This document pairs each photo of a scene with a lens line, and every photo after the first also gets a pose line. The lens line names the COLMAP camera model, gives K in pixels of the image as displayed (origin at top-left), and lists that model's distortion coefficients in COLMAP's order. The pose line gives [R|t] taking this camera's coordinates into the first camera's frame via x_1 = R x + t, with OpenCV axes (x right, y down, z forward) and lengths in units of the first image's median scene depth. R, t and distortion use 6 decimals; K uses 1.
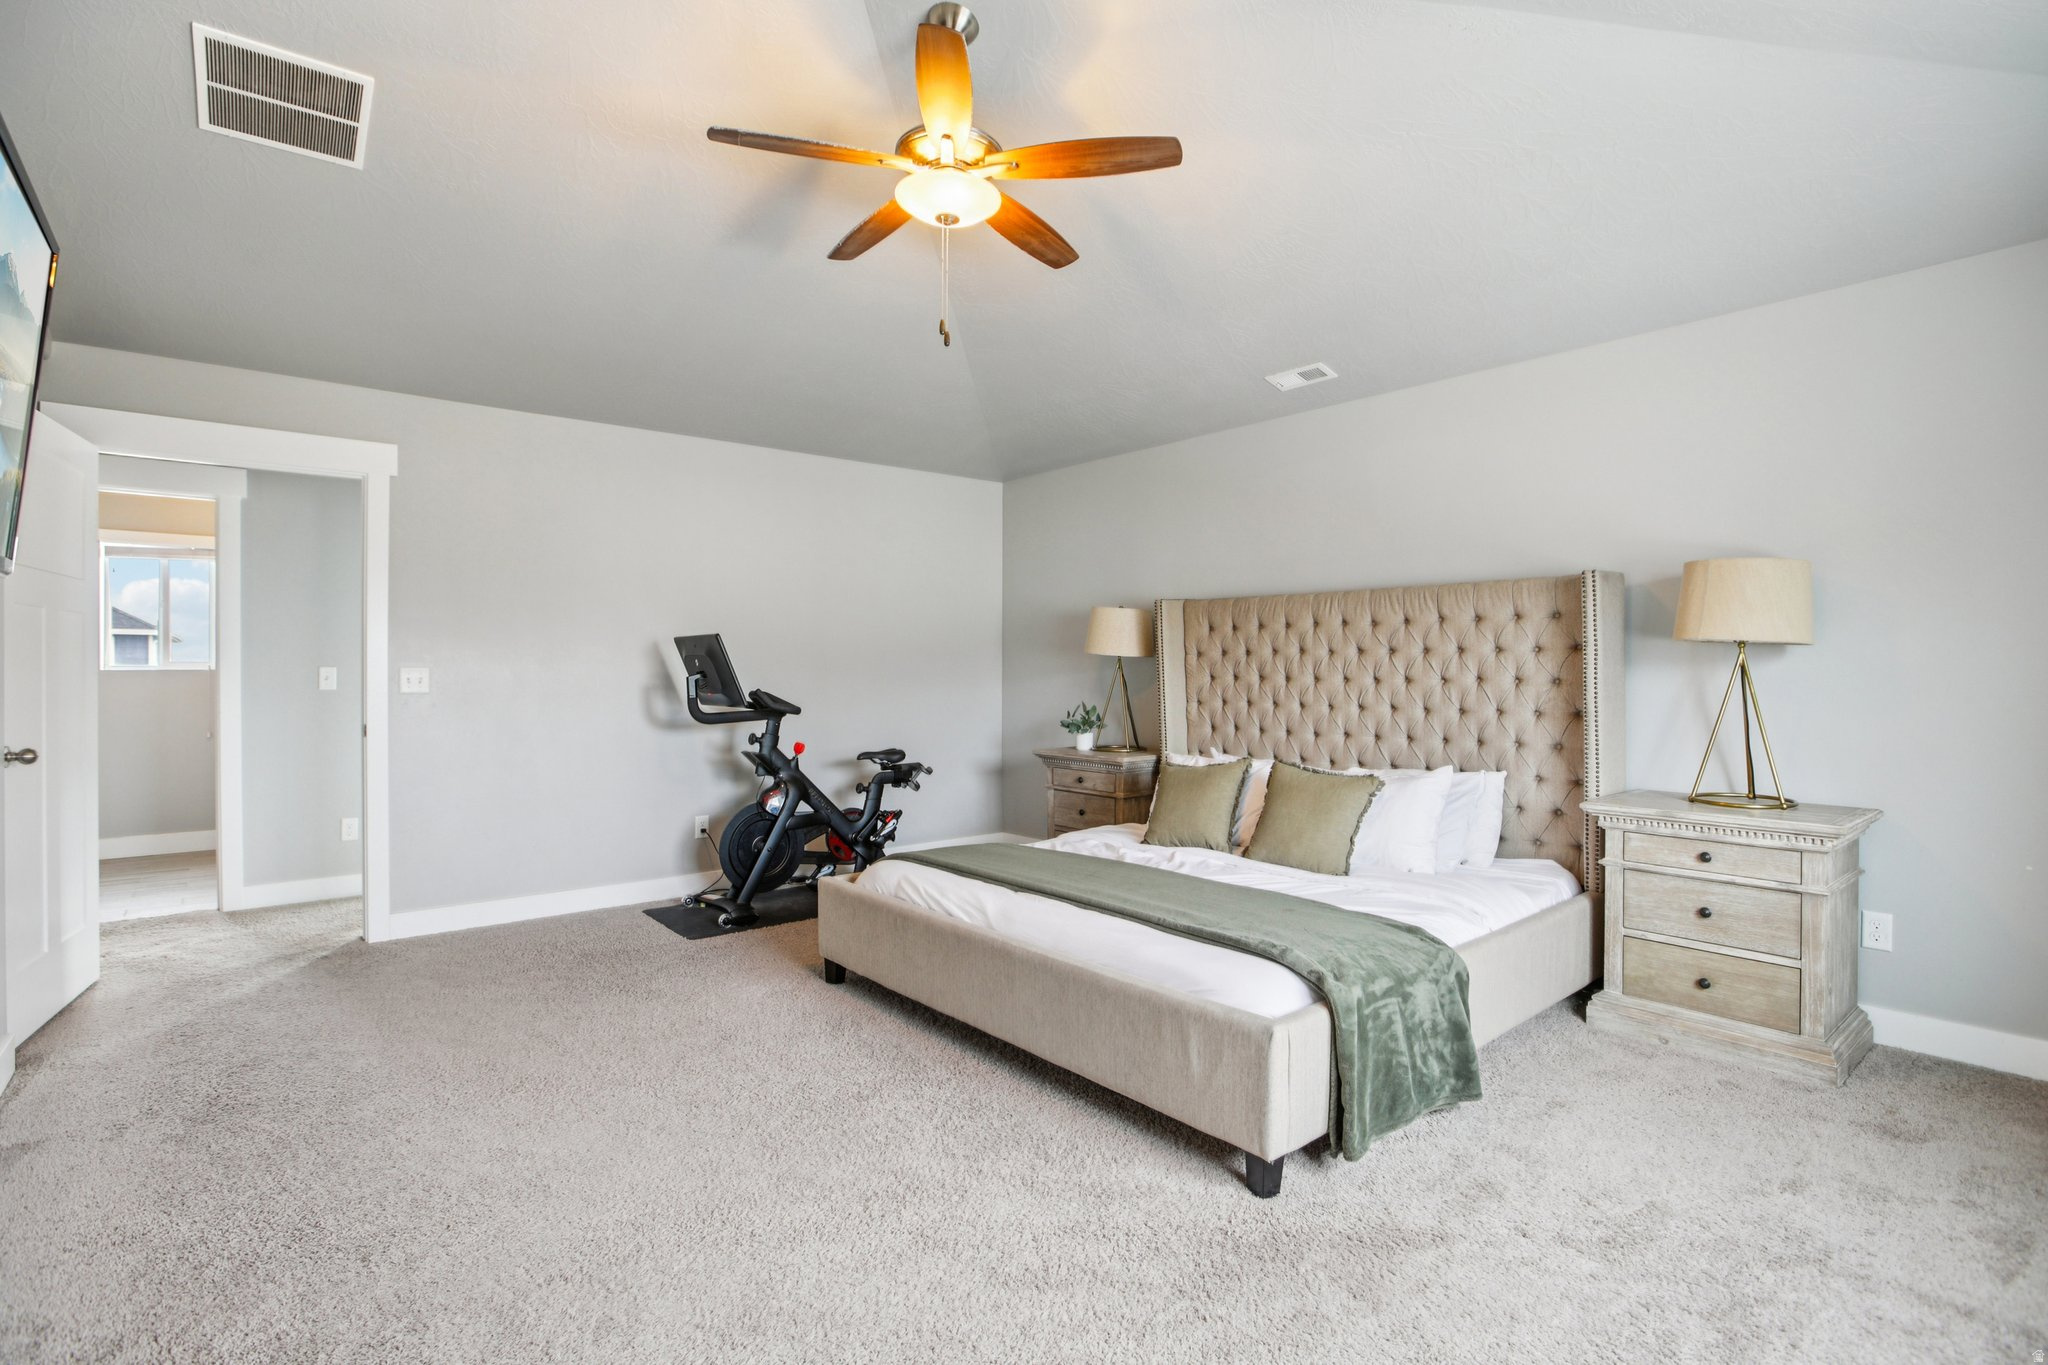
lens RADIAL K [[980.3, 0, 1033.1], [0, 980.3, 674.2], [0, 0, 1]] dist [-0.033501, 0.000051]
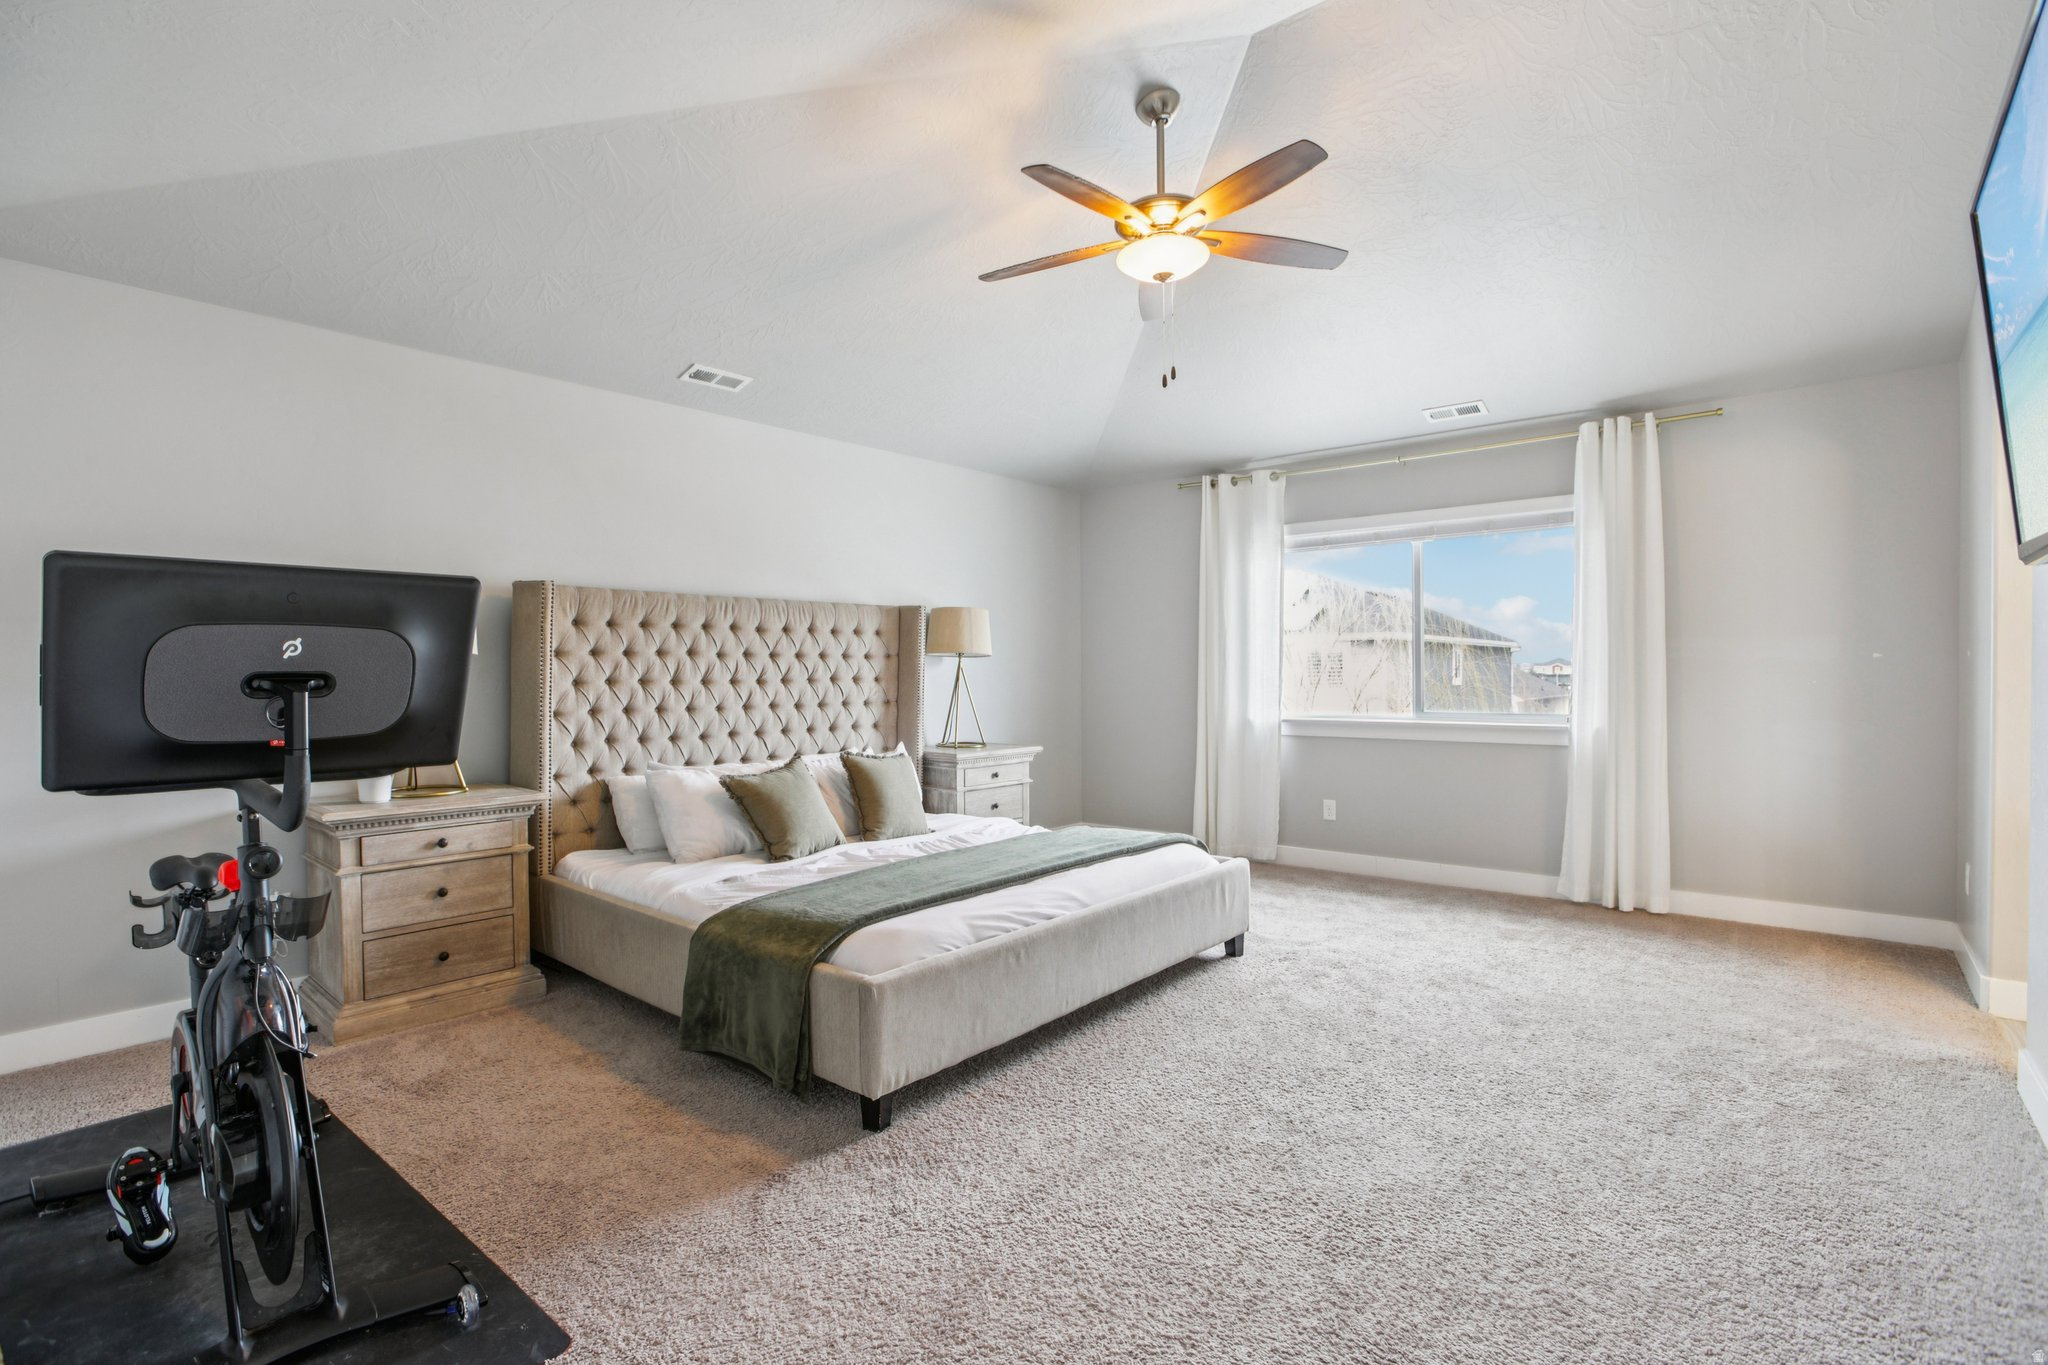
lens RADIAL K [[980.3, 0, 1033.1], [0, 980.3, 674.2], [0, 0, 1]] dist [-0.033501, 0.000051]
pose [[-0.173564, -0.005103, 0.984809, -0.910569], [0.005864, 0.999963, 0.006215, -0.007694], [-0.984805, 0.006854, -0.173528, 1.017795]]
